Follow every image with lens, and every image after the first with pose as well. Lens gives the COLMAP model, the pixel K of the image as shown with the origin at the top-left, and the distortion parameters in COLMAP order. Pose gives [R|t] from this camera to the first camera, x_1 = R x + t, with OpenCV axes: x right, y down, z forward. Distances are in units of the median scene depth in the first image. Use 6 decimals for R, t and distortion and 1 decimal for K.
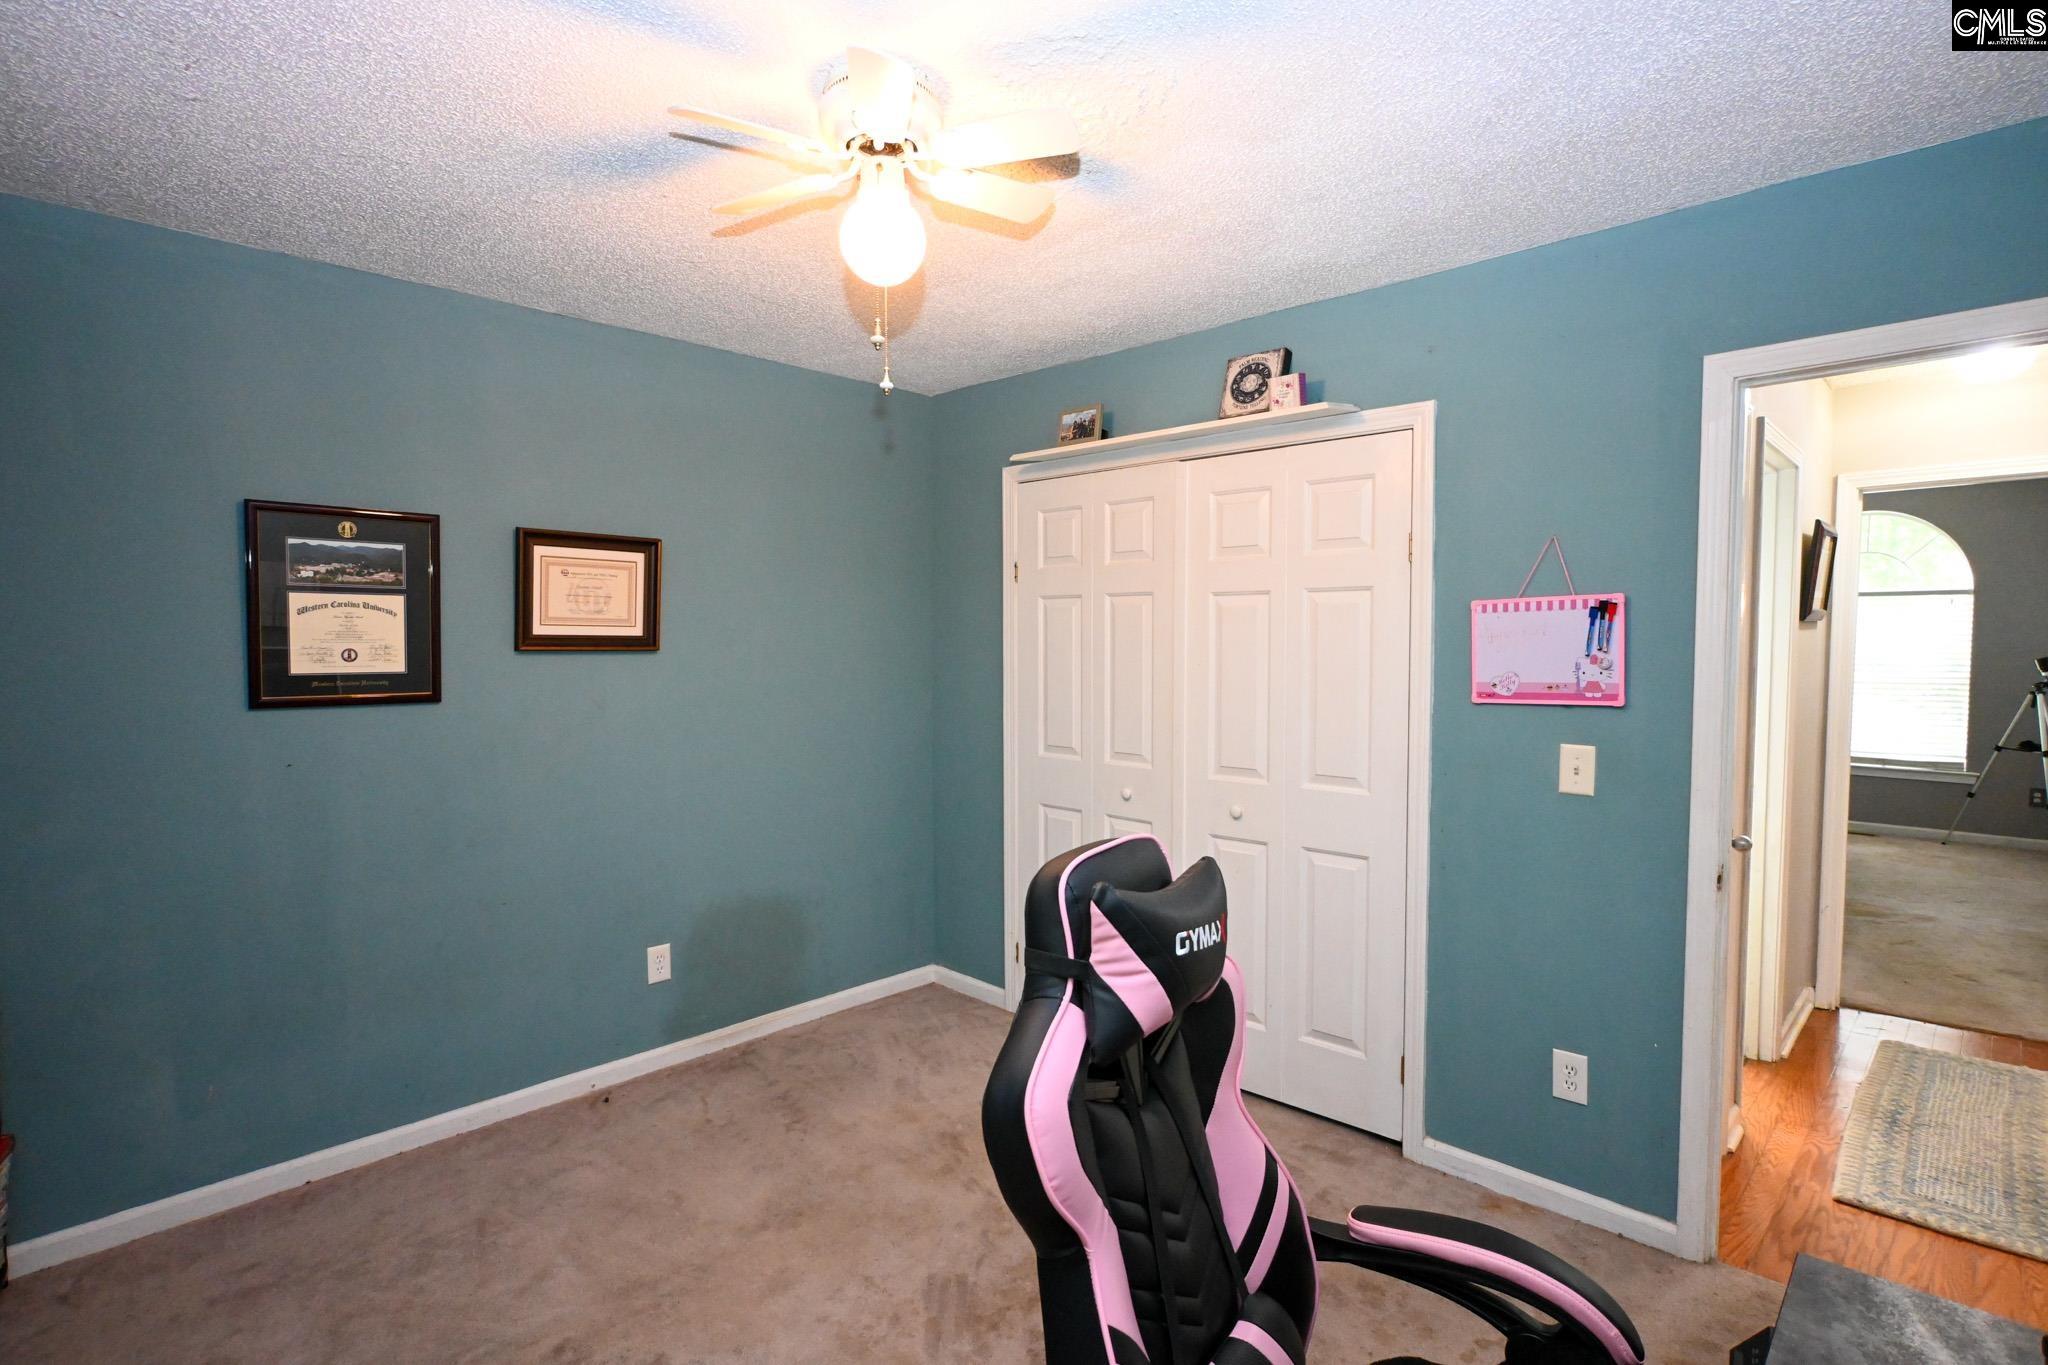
lens RADIAL K [[1028.0, 0, 1028.8], [0, 1028.0, 677.5], [0, 0, 1]] dist [-0.000829, -0.000207]
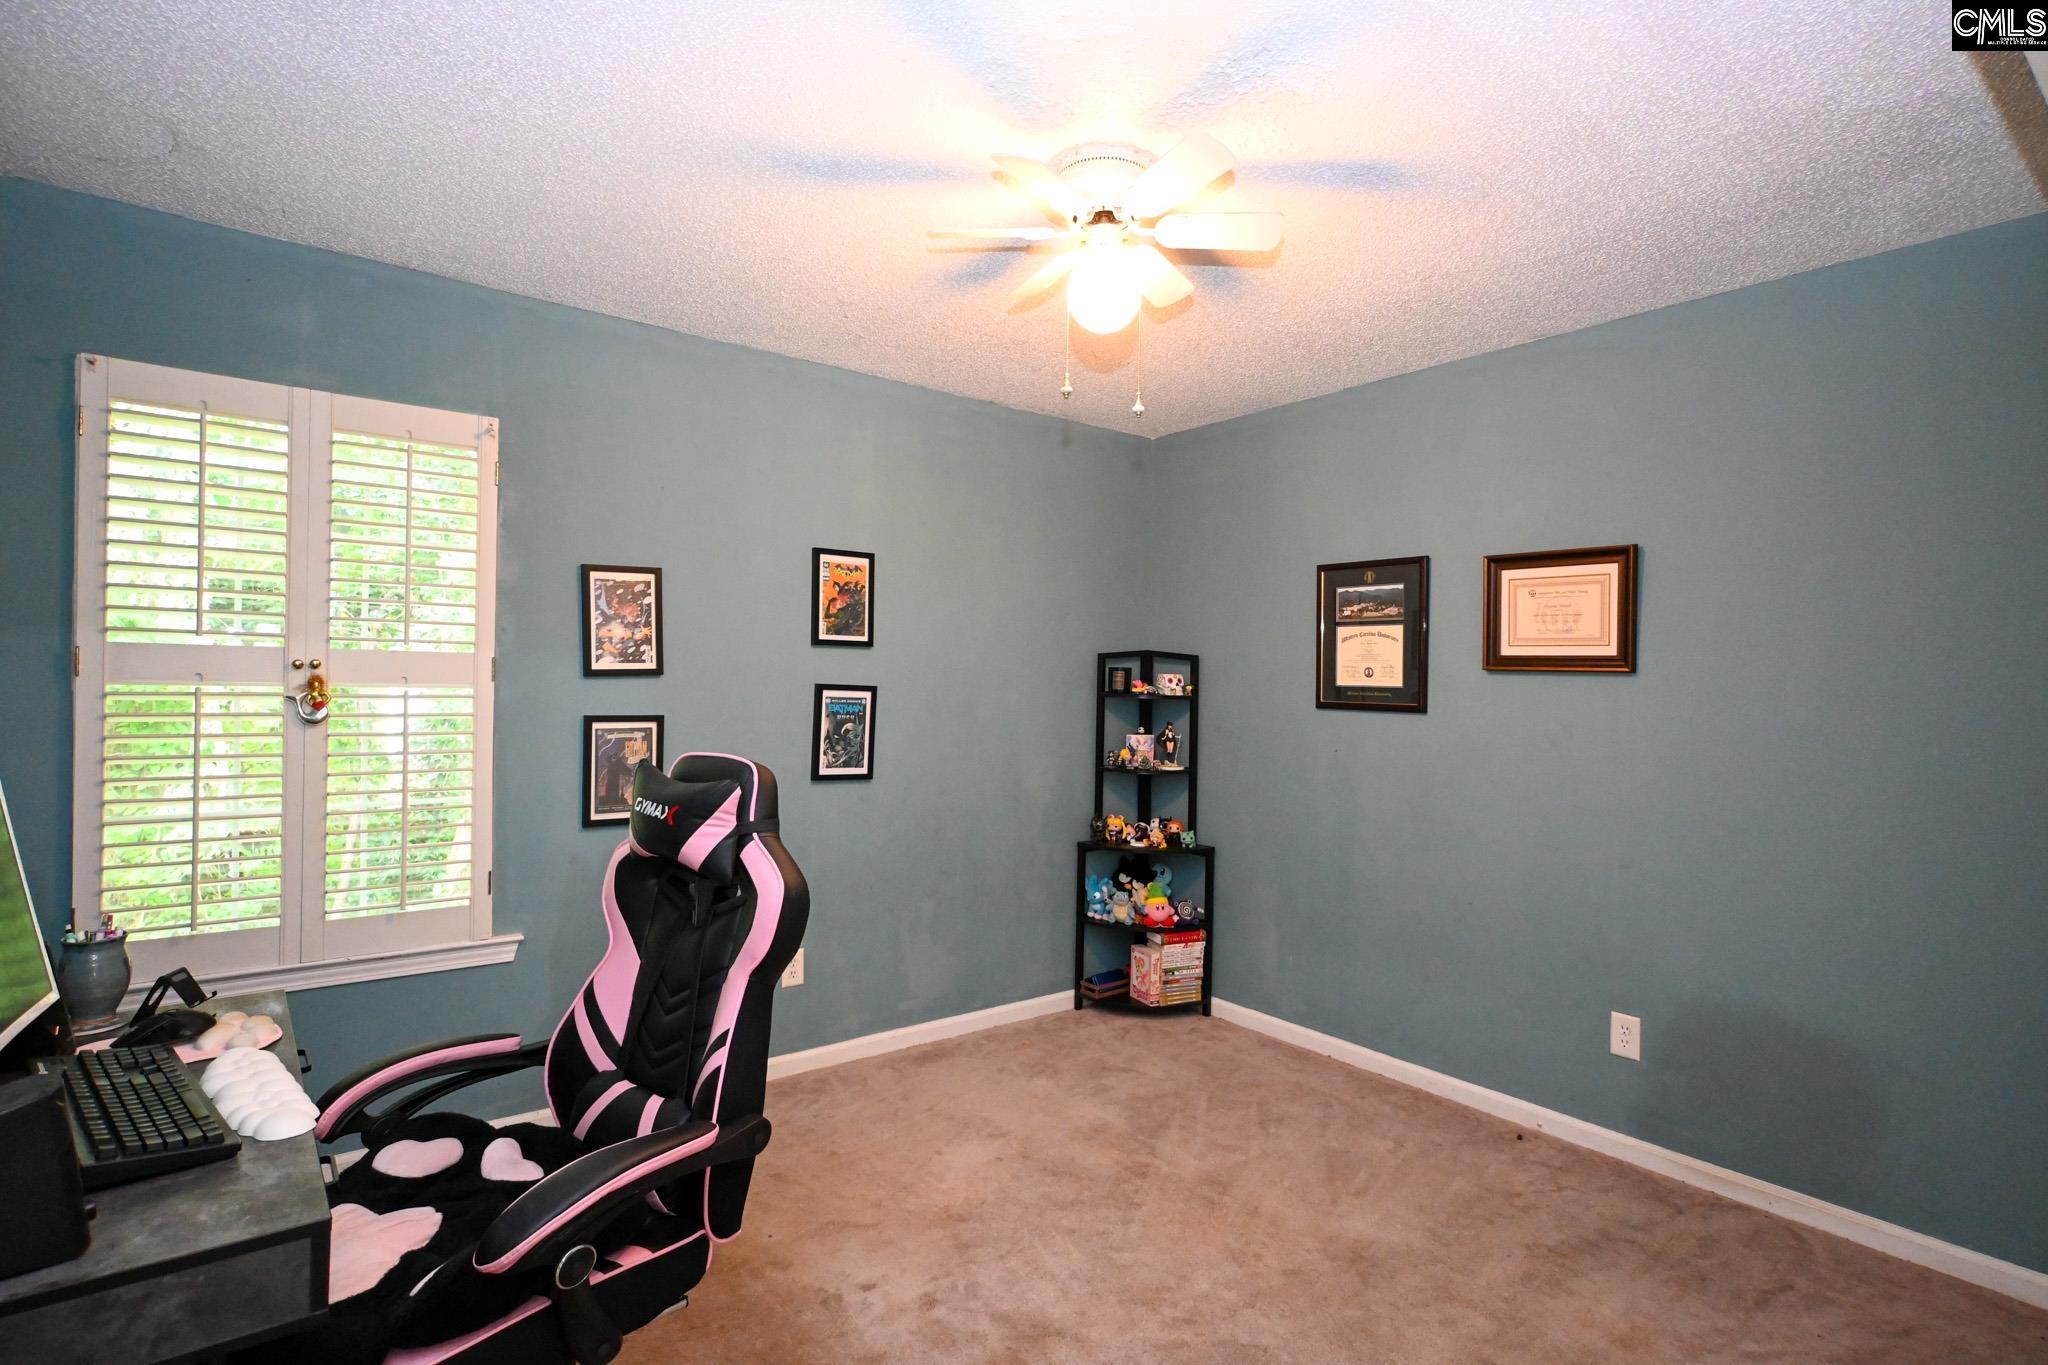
lens RADIAL K [[1028.0, 0, 1028.8], [0, 1028.0, 677.5], [0, 0, 1]] dist [-0.000829, -0.000207]
pose [[-0.146799, -0.007662, -0.989137, 0.666783], [-0.058681, 0.998276, 0.000976, 0.008548], [0.987424, 0.058187, -0.146996, 0.724162]]
